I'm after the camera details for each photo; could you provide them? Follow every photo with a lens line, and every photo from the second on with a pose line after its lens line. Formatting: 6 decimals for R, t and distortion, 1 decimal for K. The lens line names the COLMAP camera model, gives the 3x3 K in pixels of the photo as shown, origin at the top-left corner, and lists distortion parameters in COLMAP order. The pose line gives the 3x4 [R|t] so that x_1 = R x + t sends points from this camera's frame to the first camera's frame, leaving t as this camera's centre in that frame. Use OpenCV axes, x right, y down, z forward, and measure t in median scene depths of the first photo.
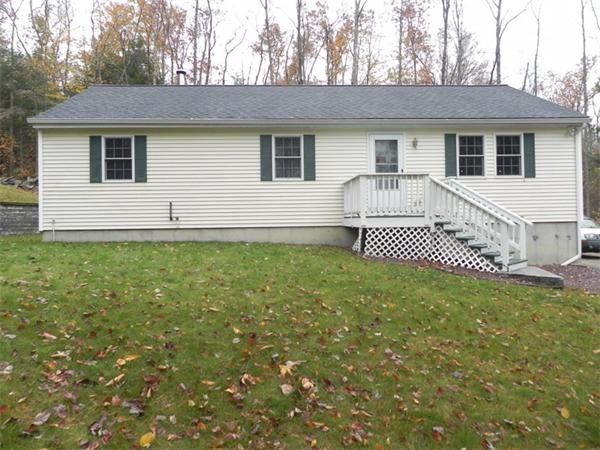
lens RADIAL K [[452.3, 0, 301.7], [0, 452.3, 223.9], [0, 0, 1]] dist [-0.007219, -0.001805]
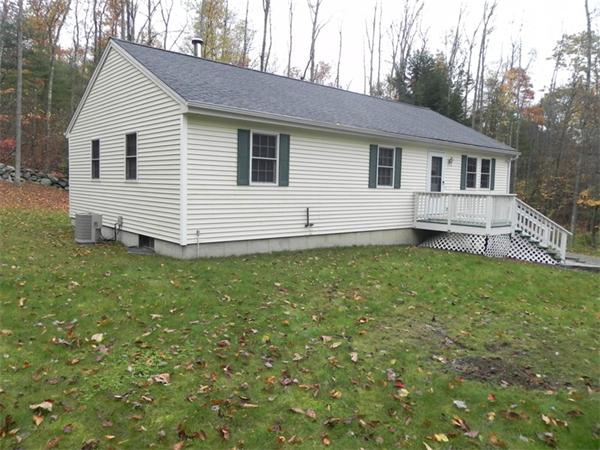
lens RADIAL K [[452.3, 0, 303.5], [0, 452.3, 223.5], [0, 0, 1]] dist [-0.007219, -0.001805]
pose [[0.790330, -0.016691, 0.612454, -0.879438], [-0.030516, 0.997316, 0.066557, -0.078965], [-0.611921, -0.071292, 0.787700, 0.254998]]
